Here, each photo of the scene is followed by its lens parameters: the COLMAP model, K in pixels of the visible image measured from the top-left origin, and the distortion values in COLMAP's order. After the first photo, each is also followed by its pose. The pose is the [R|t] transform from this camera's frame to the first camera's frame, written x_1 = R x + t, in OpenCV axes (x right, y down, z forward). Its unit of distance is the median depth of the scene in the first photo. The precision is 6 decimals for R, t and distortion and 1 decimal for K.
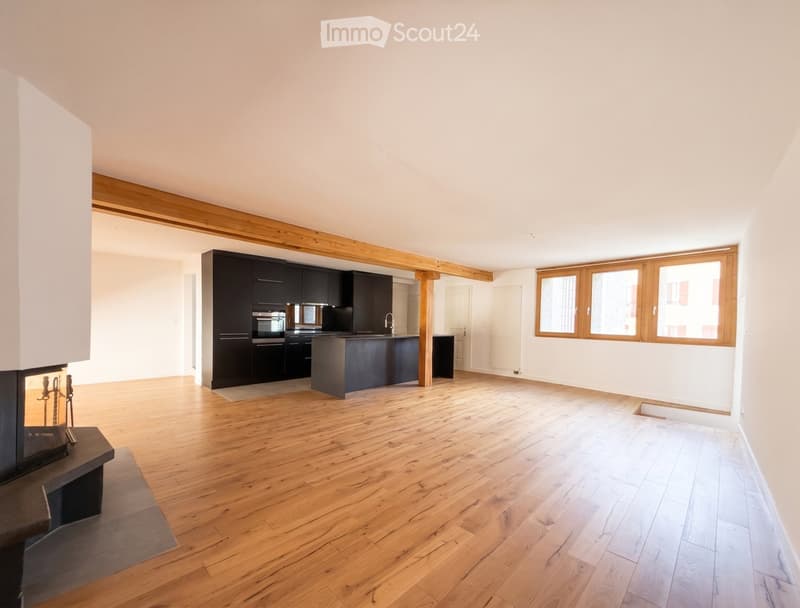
lens RADIAL K [[327.0, 0, 400.0], [0, 327.0, 304.0], [0, 0, 1]] dist [-0.000014, -0.000009]
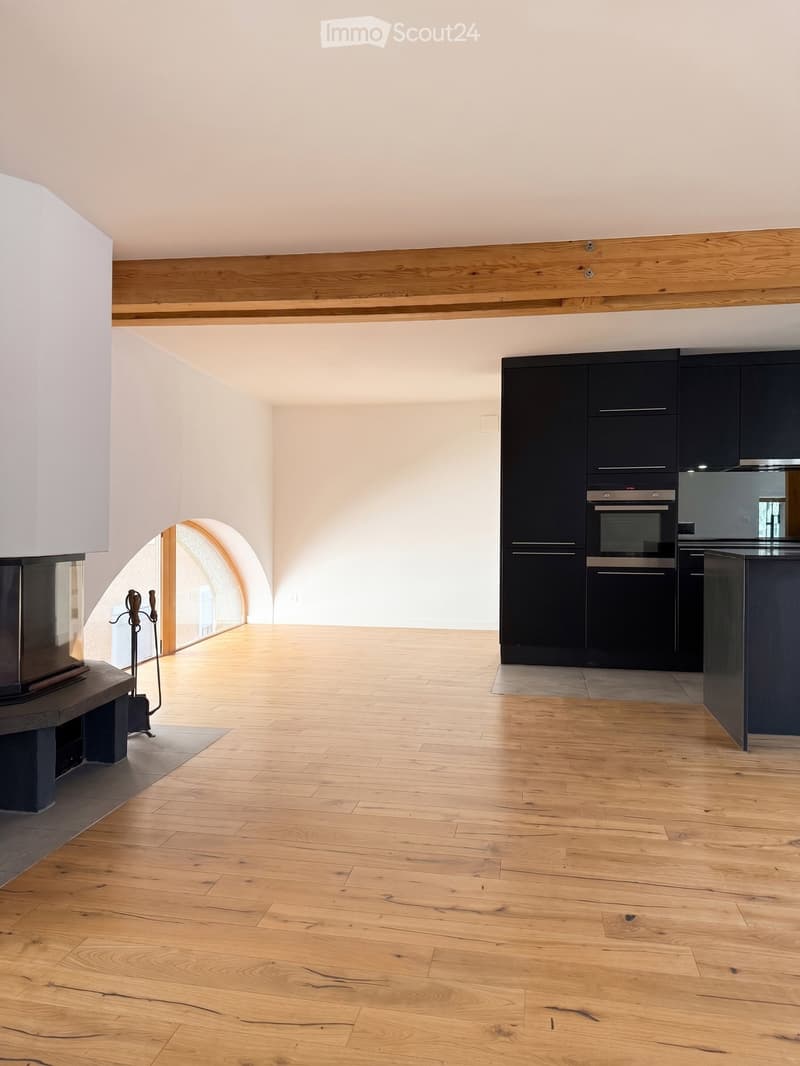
lens RADIAL K [[775.4, 0, 400.0], [0, 775.4, 533.0], [0, 0, 1]] dist [0.005997, 0.004277]
pose [[0.551120, -0.004999, -0.834411, 0.363022], [0.052316, 0.998222, 0.028574, 0.057072], [0.832784, -0.059400, 0.550402, 0.423871]]
